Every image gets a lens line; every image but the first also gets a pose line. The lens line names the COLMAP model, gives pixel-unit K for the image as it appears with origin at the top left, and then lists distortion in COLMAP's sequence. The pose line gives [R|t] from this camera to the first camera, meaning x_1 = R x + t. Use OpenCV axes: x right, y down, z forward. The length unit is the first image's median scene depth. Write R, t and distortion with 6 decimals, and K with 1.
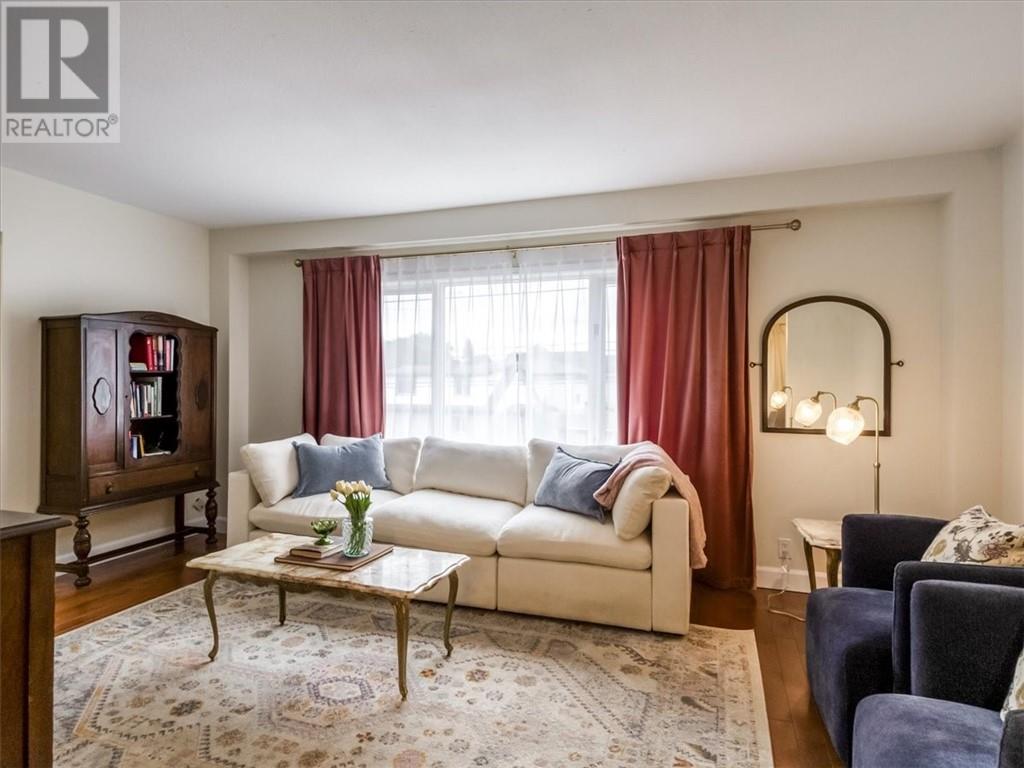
lens RADIAL K [[609.0, 0, 498.1], [0, 609.0, 369.6], [0, 0, 1]] dist [0.032060, -0.001586]
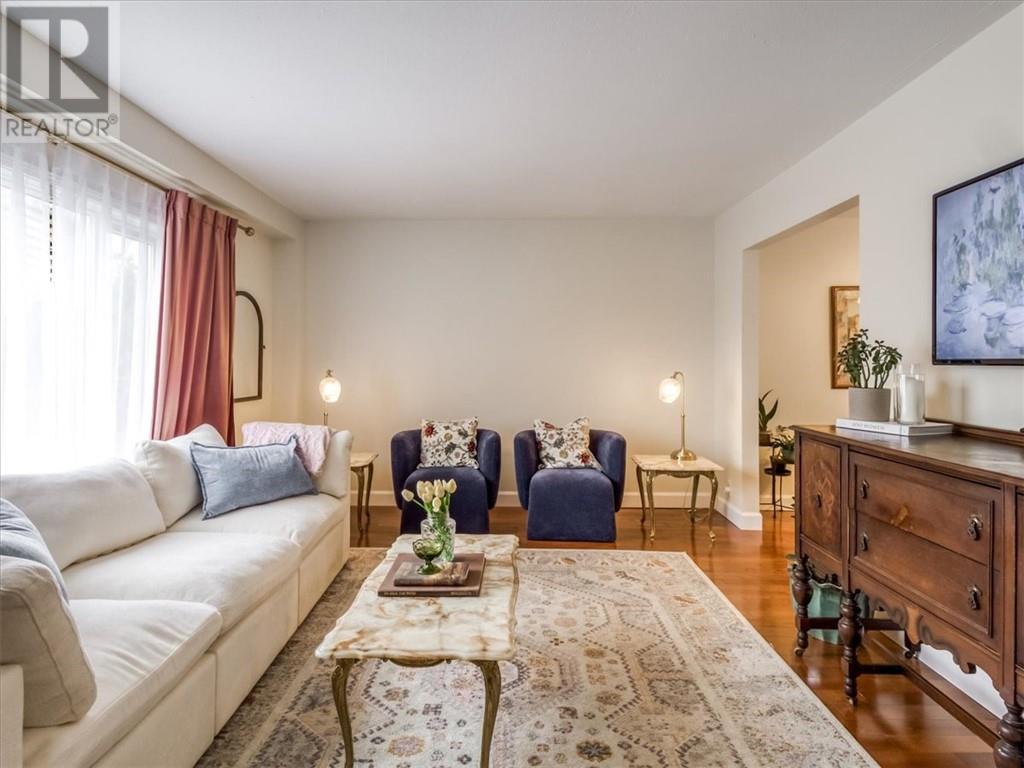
lens RADIAL K [[609.0, 0, 498.1], [0, 609.0, 369.6], [0, 0, 1]] dist [0.032060, -0.001586]
pose [[-0.325283, -0.017798, 0.945449, -1.266347], [-0.014226, 0.999802, 0.013927, 0.020367], [-0.945510, -0.008919, -0.325472, 1.426930]]
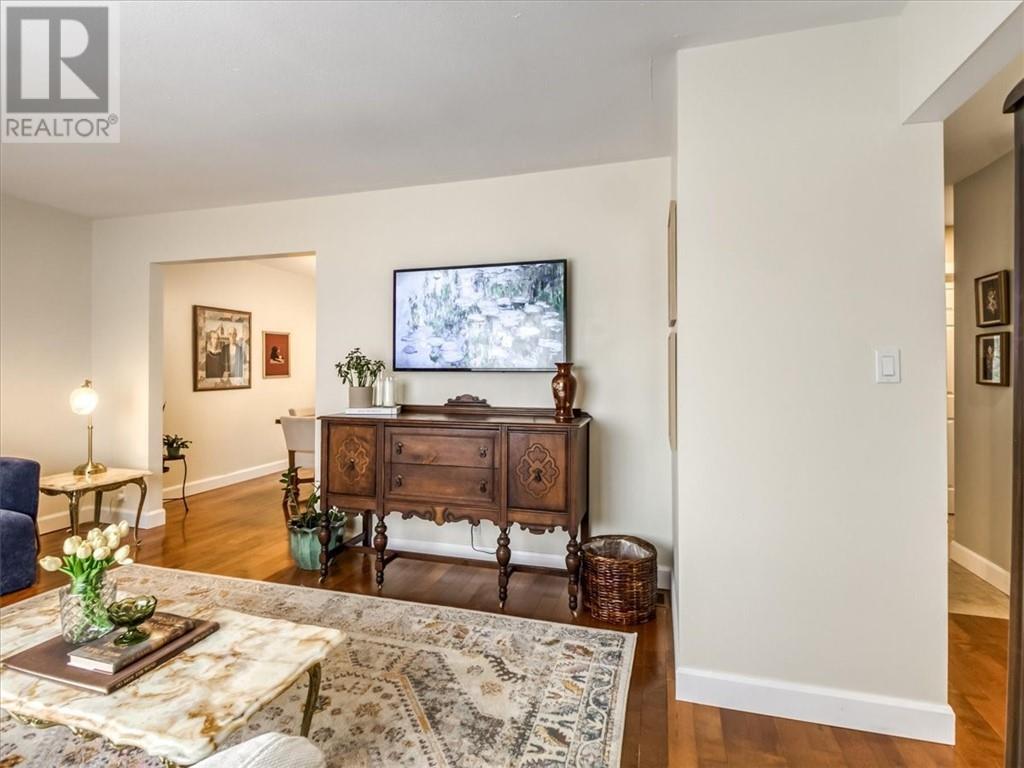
lens RADIAL K [[523.1, 0, 505.3], [0, 523.1, 380.3], [0, 0, 1]] dist [-0.000182, -0.001295]
pose [[-0.997946, -0.001550, -0.064049, -0.763189], [-0.002470, 0.999895, 0.014286, 0.019596], [0.064020, 0.014415, -0.997845, 1.875161]]
